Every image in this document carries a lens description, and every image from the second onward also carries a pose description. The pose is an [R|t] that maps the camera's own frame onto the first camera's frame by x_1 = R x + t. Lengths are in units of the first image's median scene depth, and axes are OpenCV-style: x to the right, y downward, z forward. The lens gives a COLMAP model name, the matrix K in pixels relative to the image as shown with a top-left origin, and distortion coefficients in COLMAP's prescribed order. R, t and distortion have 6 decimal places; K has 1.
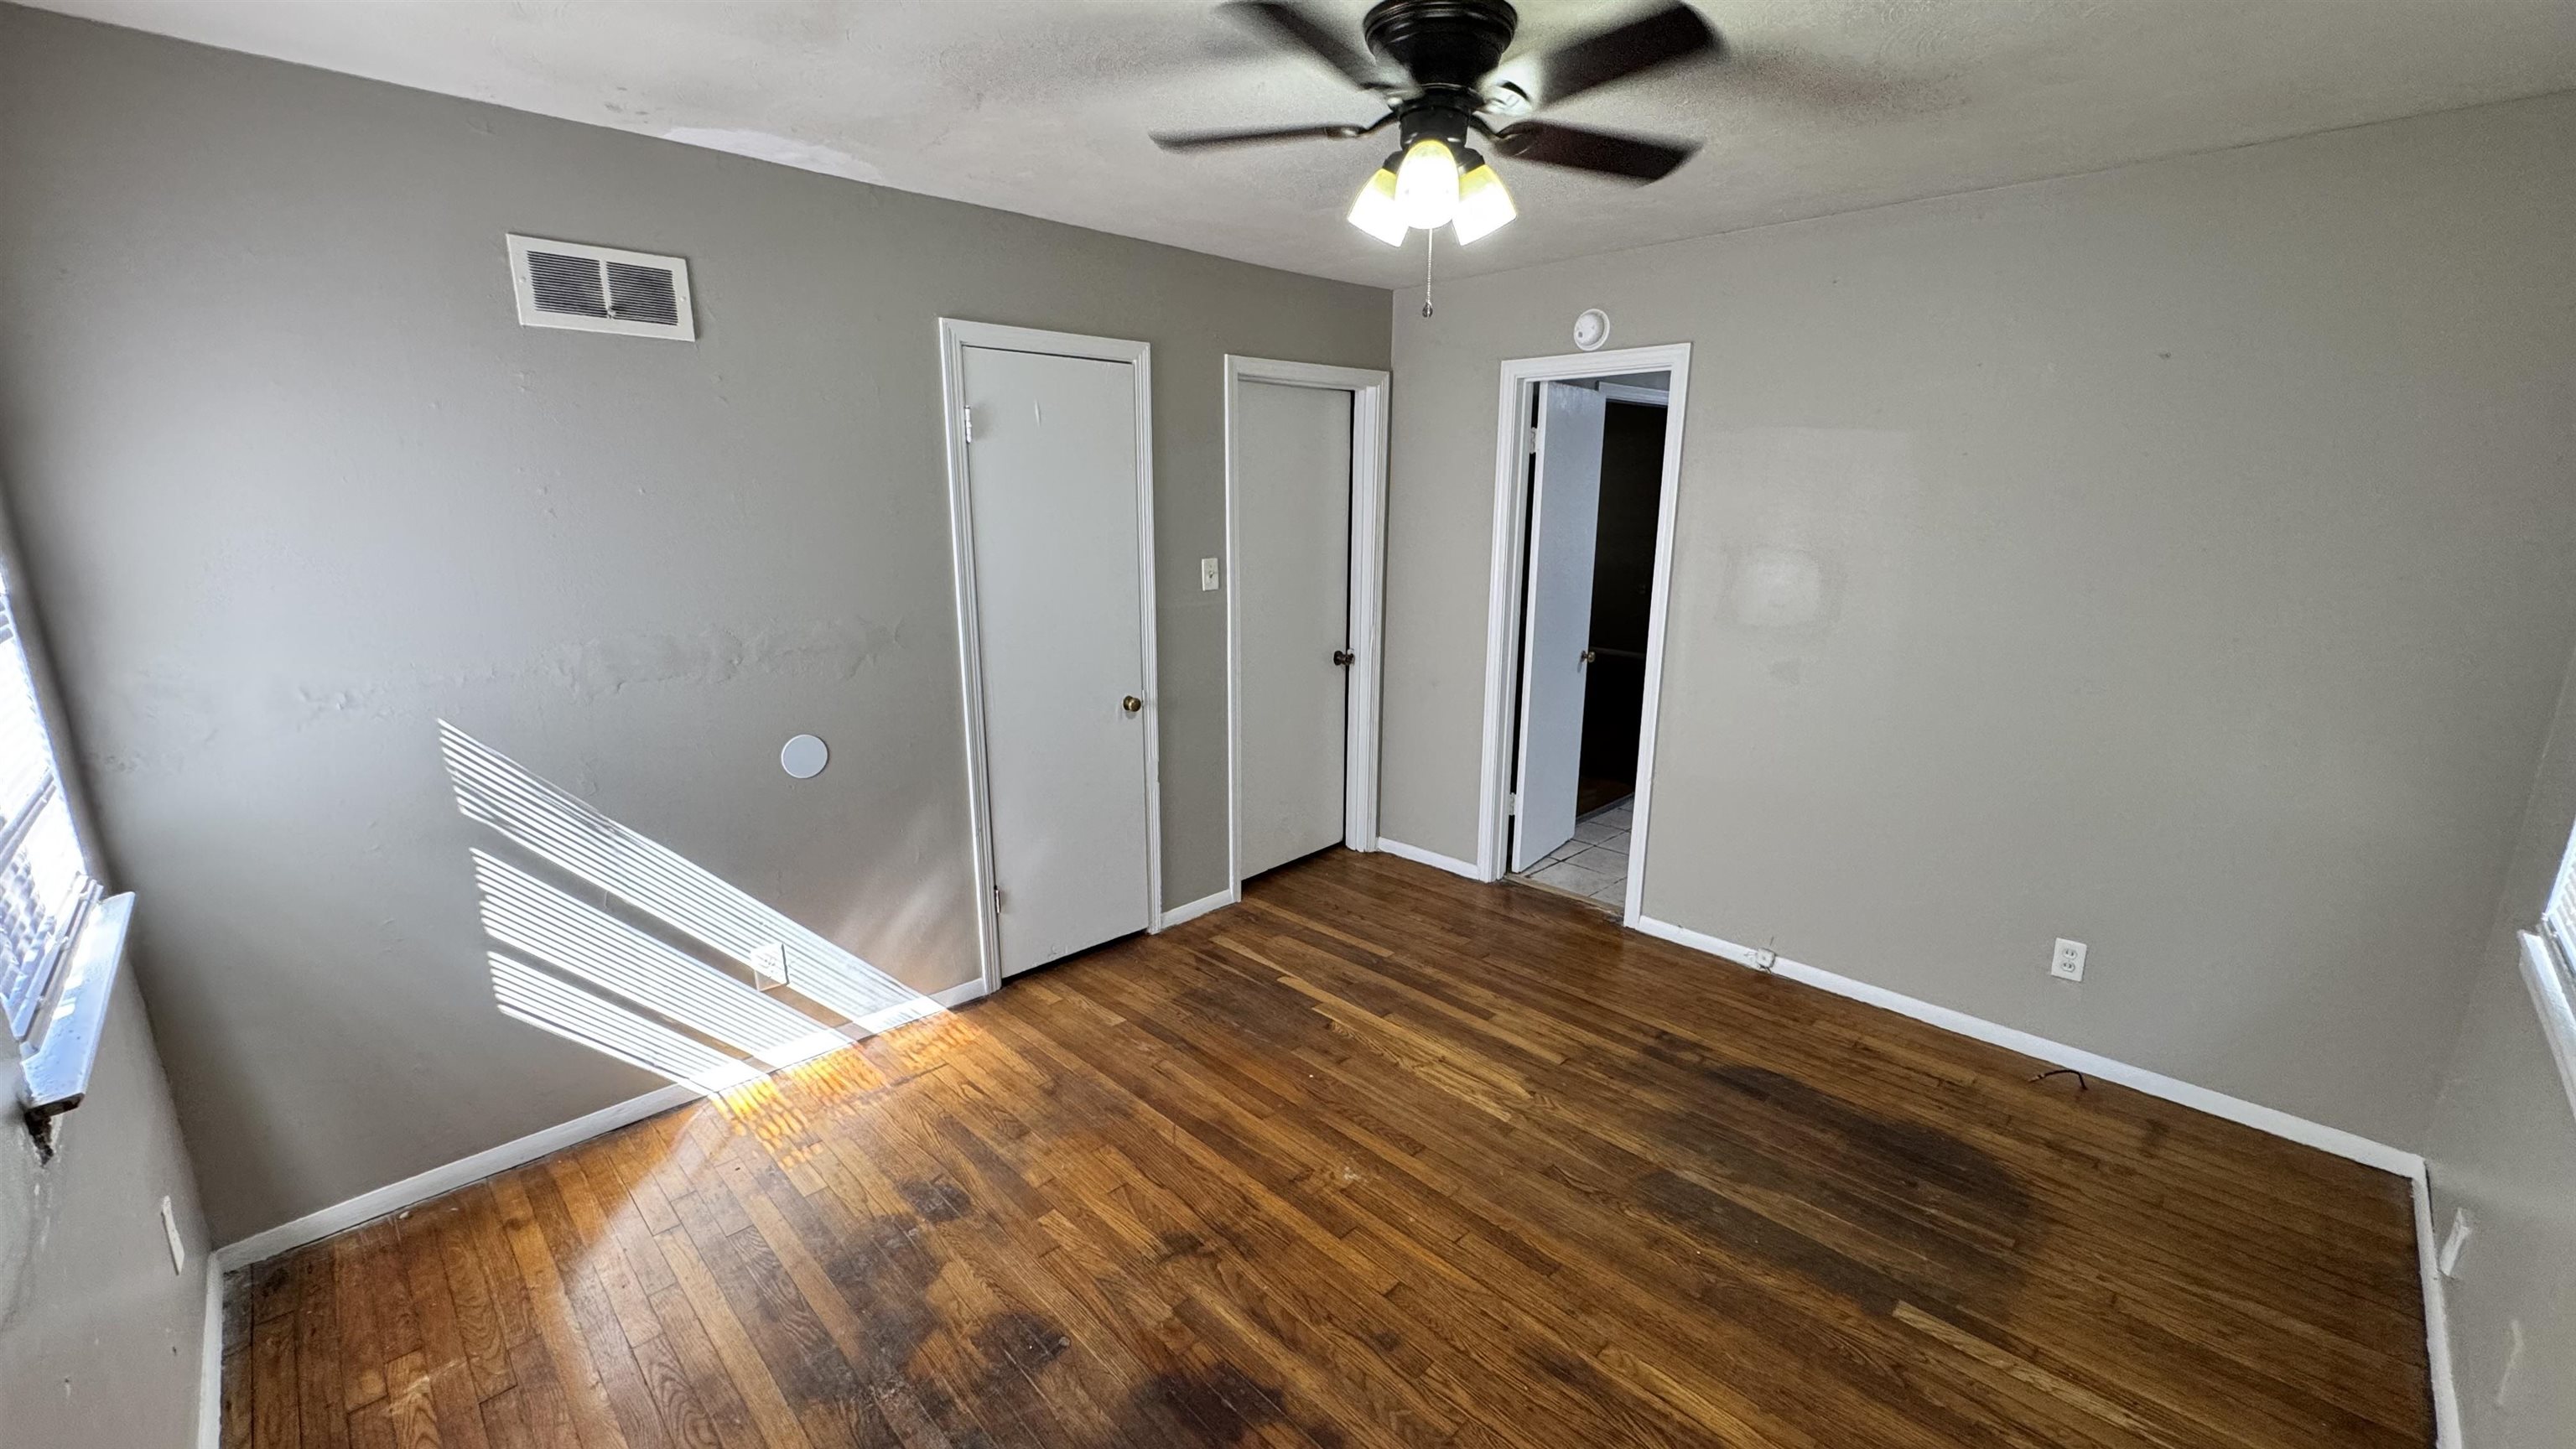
lens RADIAL K [[1026.8, 0, 1288.0], [0, 1026.8, 724.5], [0, 0, 1]] dist [-0.000930, 0.000008]
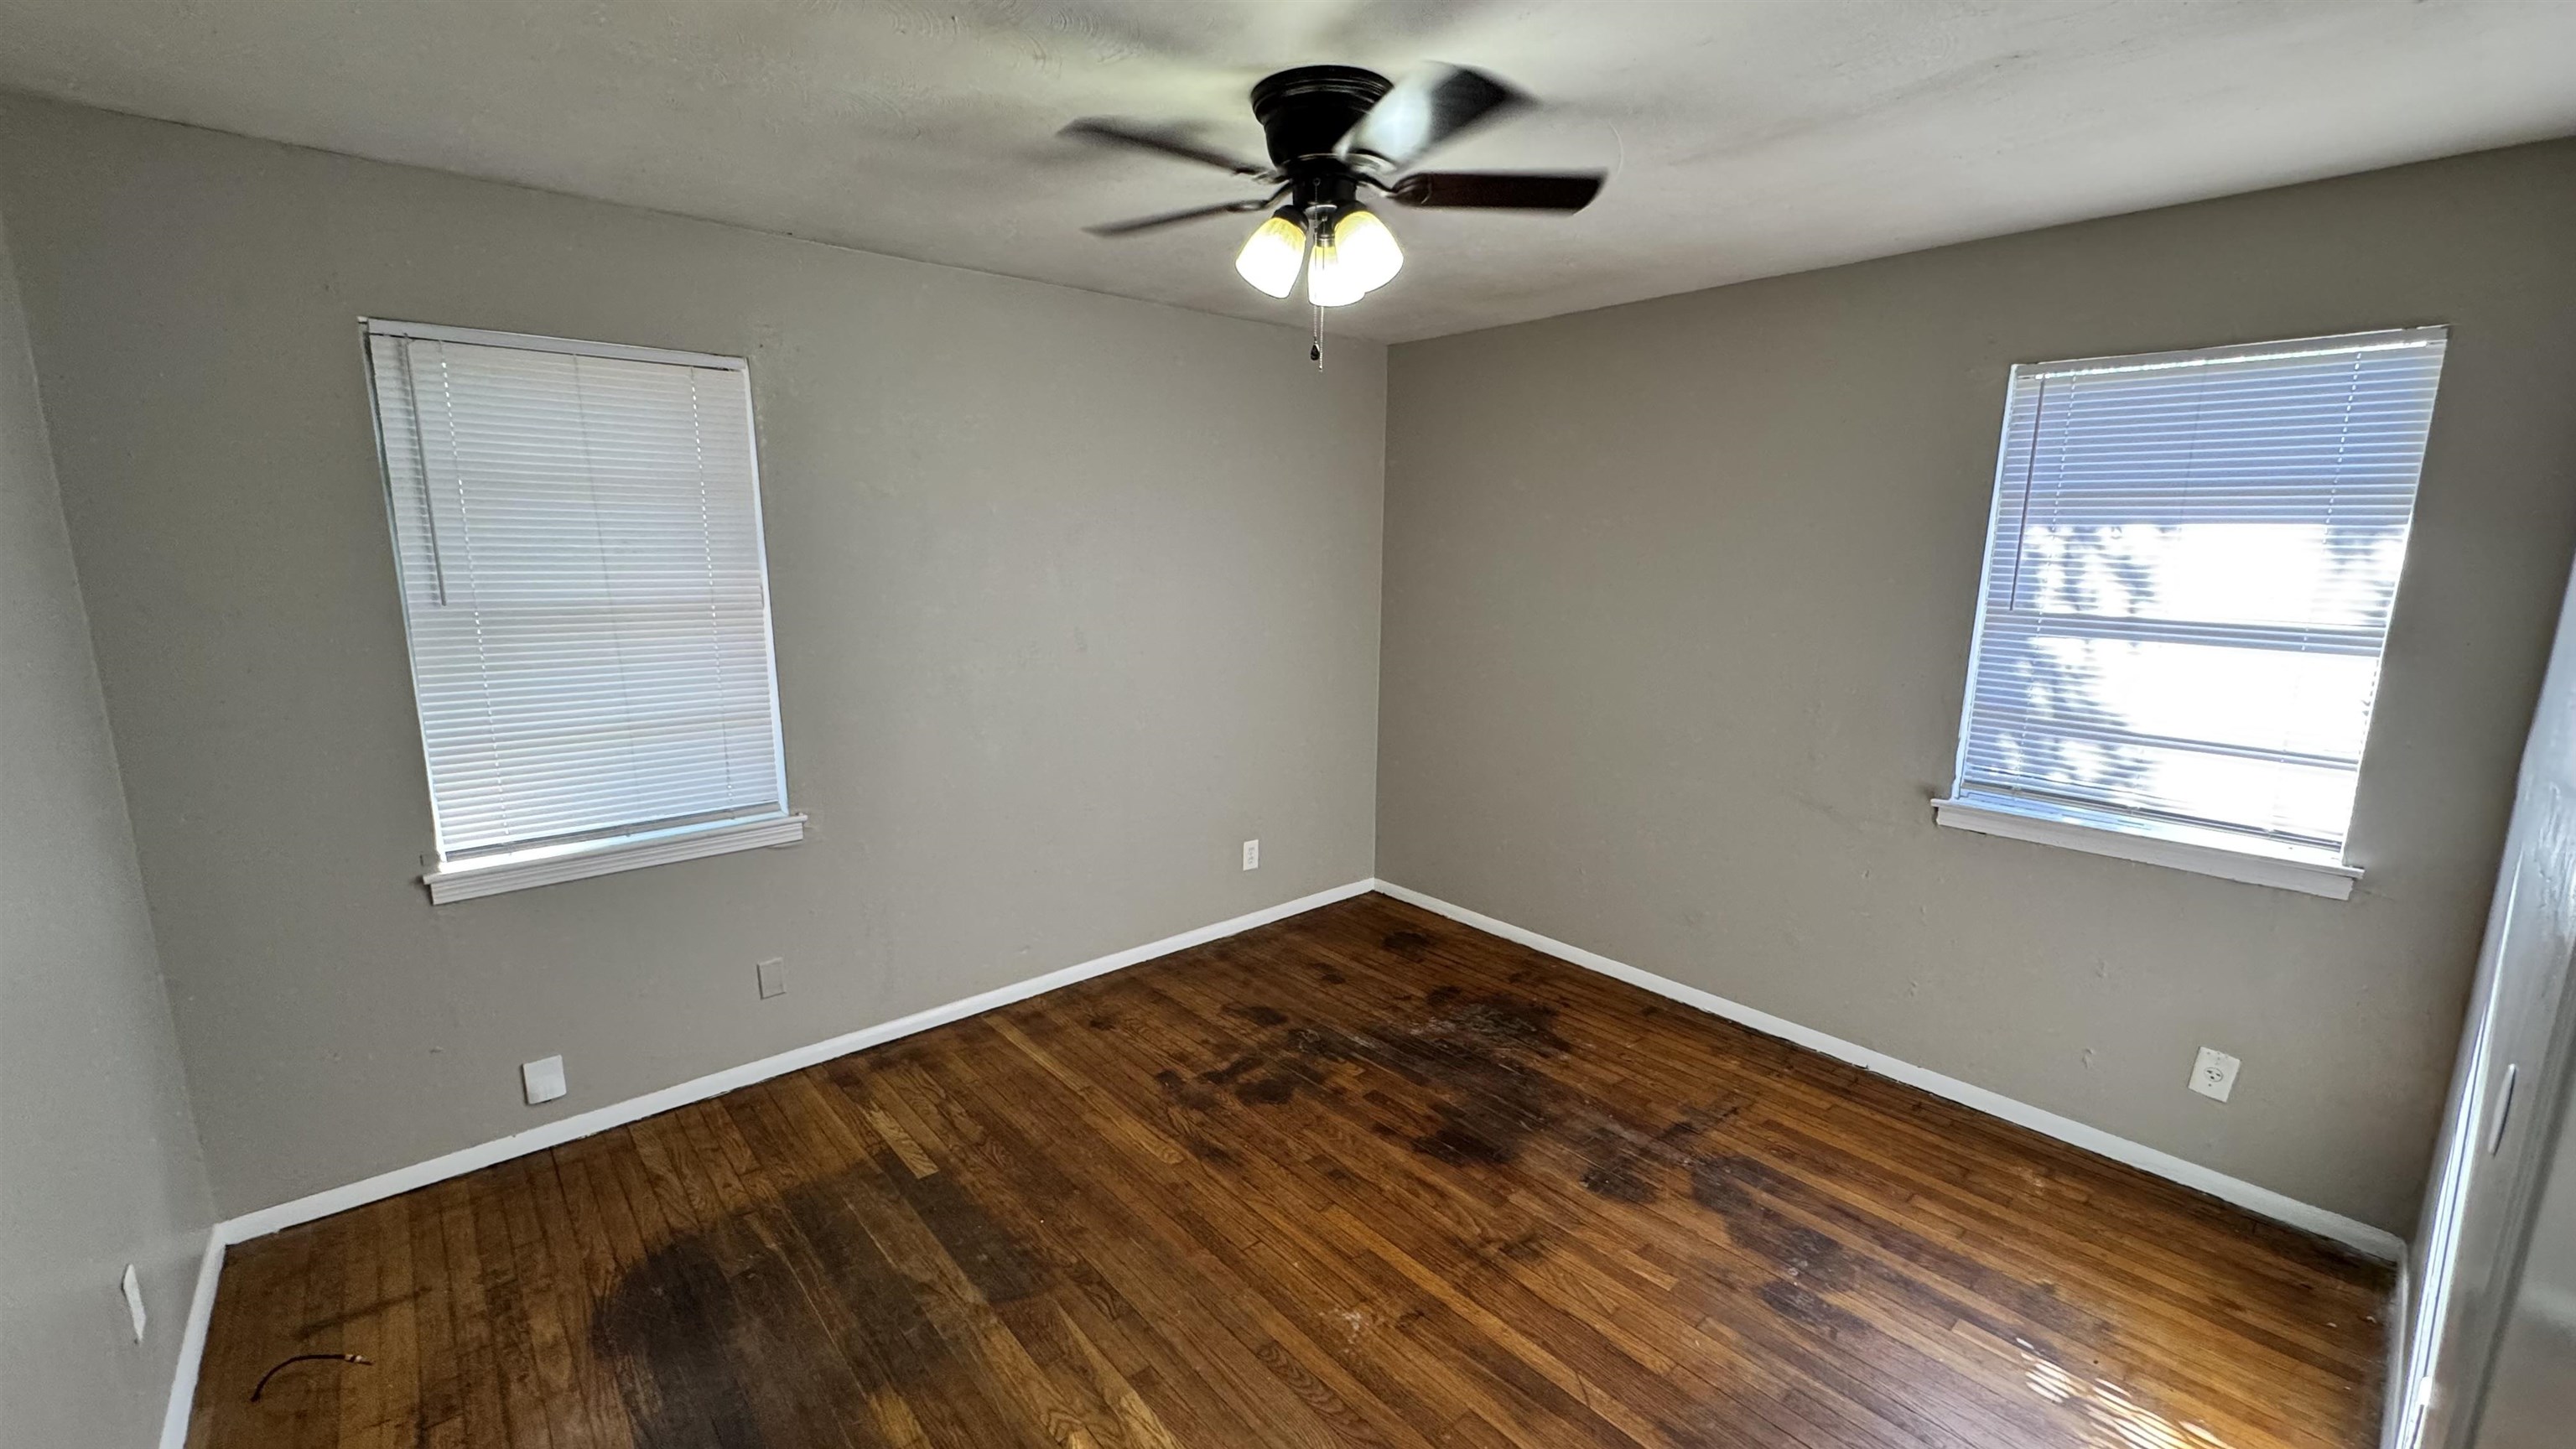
lens RADIAL K [[1051.0, 0, 1288.0], [0, 1051.0, 724.5], [0, 0, 1]] dist [0.000433, 0.000050]
pose [[-0.997903, -0.022870, 0.060550, 0.078460], [0.003205, 0.916888, 0.399132, -0.403484], [-0.064645, 0.398489, -0.914892, 1.725157]]
